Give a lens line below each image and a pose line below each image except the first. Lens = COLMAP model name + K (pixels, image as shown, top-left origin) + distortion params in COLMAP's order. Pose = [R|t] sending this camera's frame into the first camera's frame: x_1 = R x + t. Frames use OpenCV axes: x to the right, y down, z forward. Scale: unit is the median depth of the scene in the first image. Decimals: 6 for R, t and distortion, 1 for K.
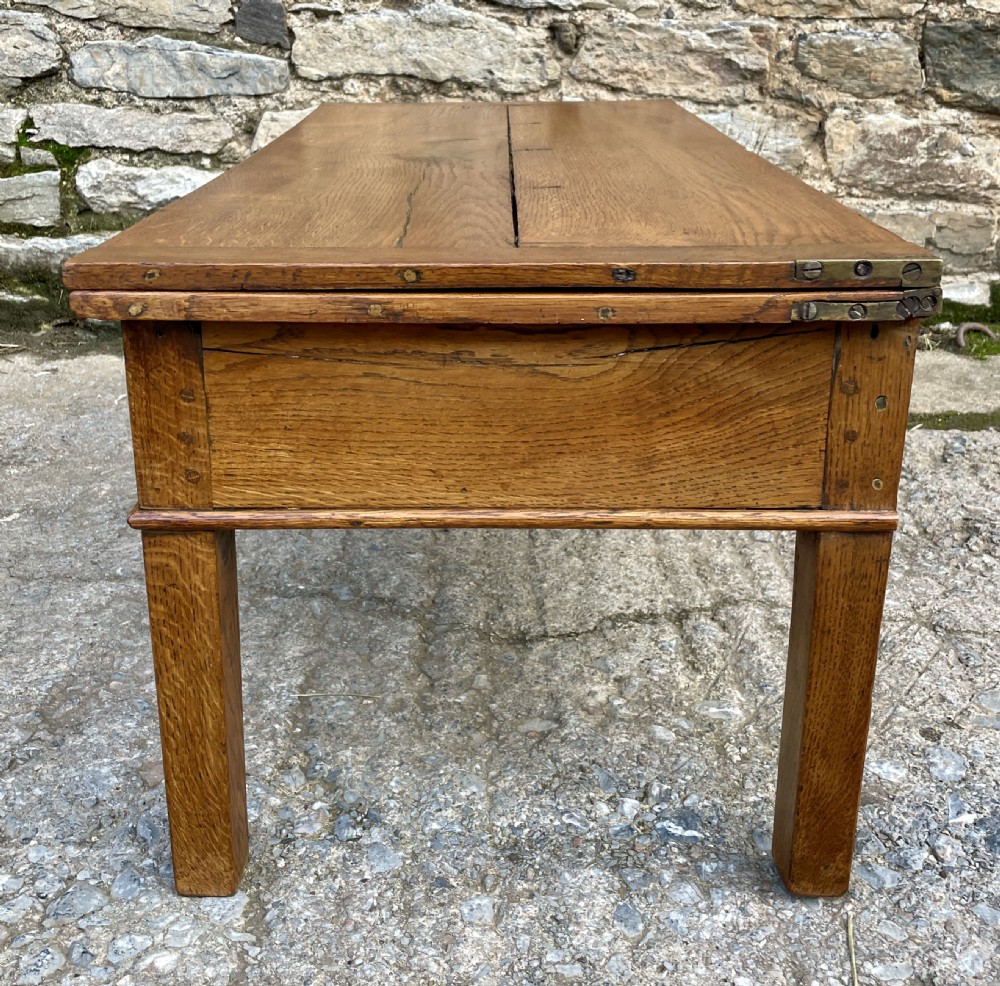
lens RADIAL K [[1180.3, 0, 465.7], [0, 1180.3, 375.6], [0, 0, 1]] dist [0.034948, 0.000000]
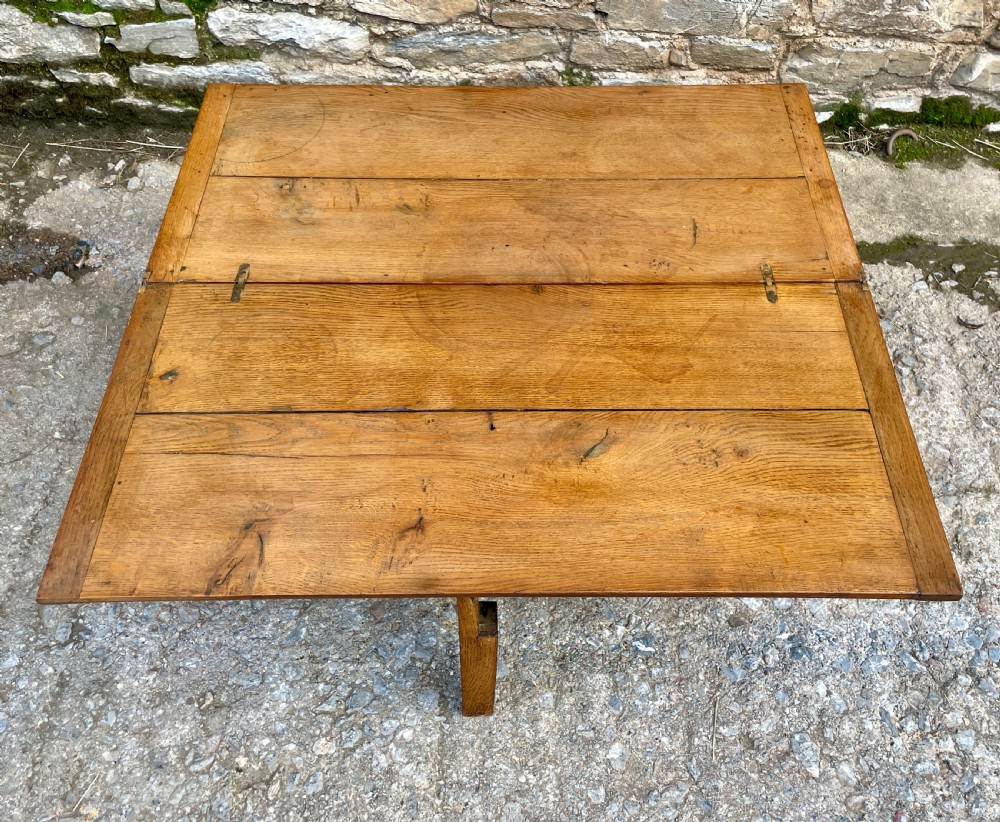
lens RADIAL K [[998.9, 0, 522.9], [0, 998.9, 370.9], [0, 0, 1]] dist [0.040188, 0.000000]
pose [[0.999732, -0.012429, 0.019554, -0.025948], [0.000192, 0.848364, 0.529413, -0.434776], [-0.023169, -0.529267, 0.848139, -0.096896]]
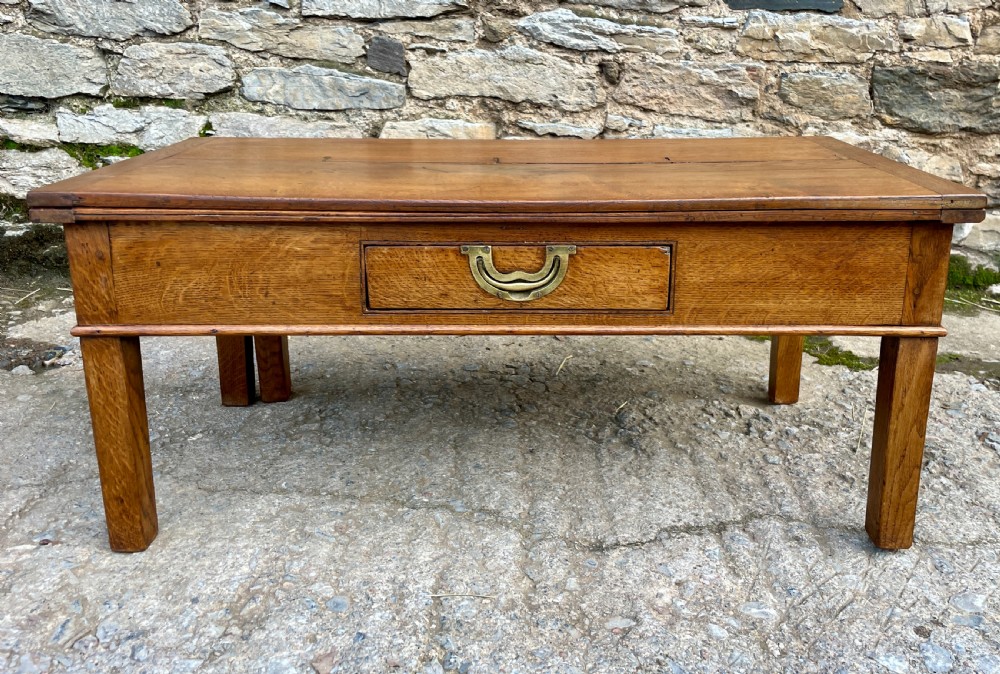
lens RADIAL K [[867.0, 0, 521.6], [0, 867.0, 245.7], [0, 0, 1]] dist [0.075359, -0.104904]
pose [[0.999554, 0.014919, 0.025886, -0.040670], [-0.013553, 0.998546, -0.052171, -0.033250], [-0.026627, 0.051797, 0.998303, 0.016524]]
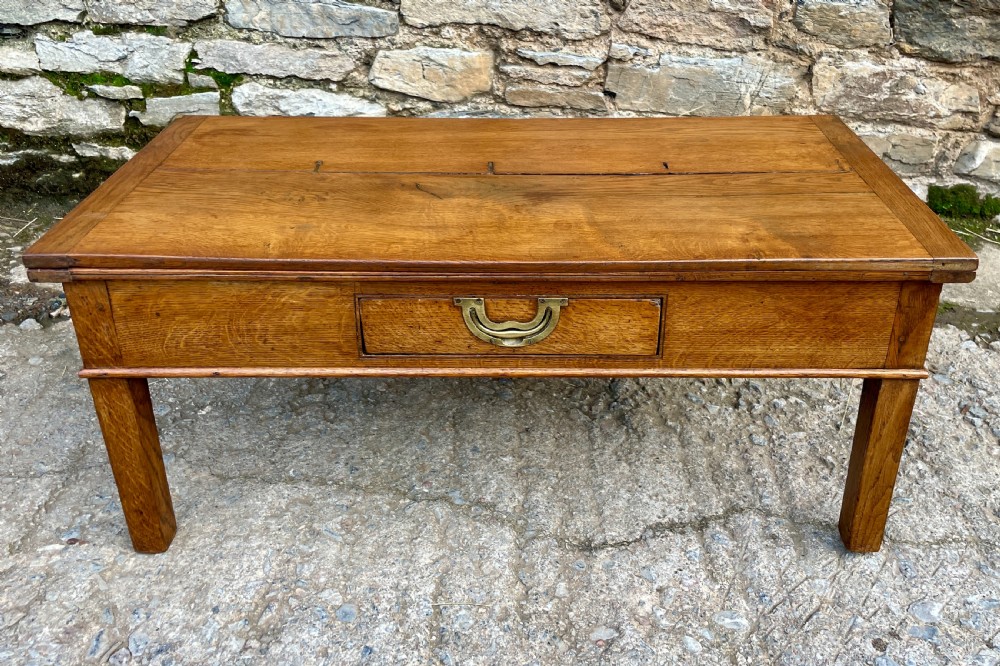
lens RADIAL K [[894.7, 0, 521.4], [0, 894.7, 235.3], [0, 0, 1]] dist [0.074451, -0.103283]
pose [[0.999723, 0.011560, 0.020484, -0.034335], [-0.014495, 0.988664, 0.149440, -0.176863], [-0.018524, -0.149696, 0.988559, 0.004214]]
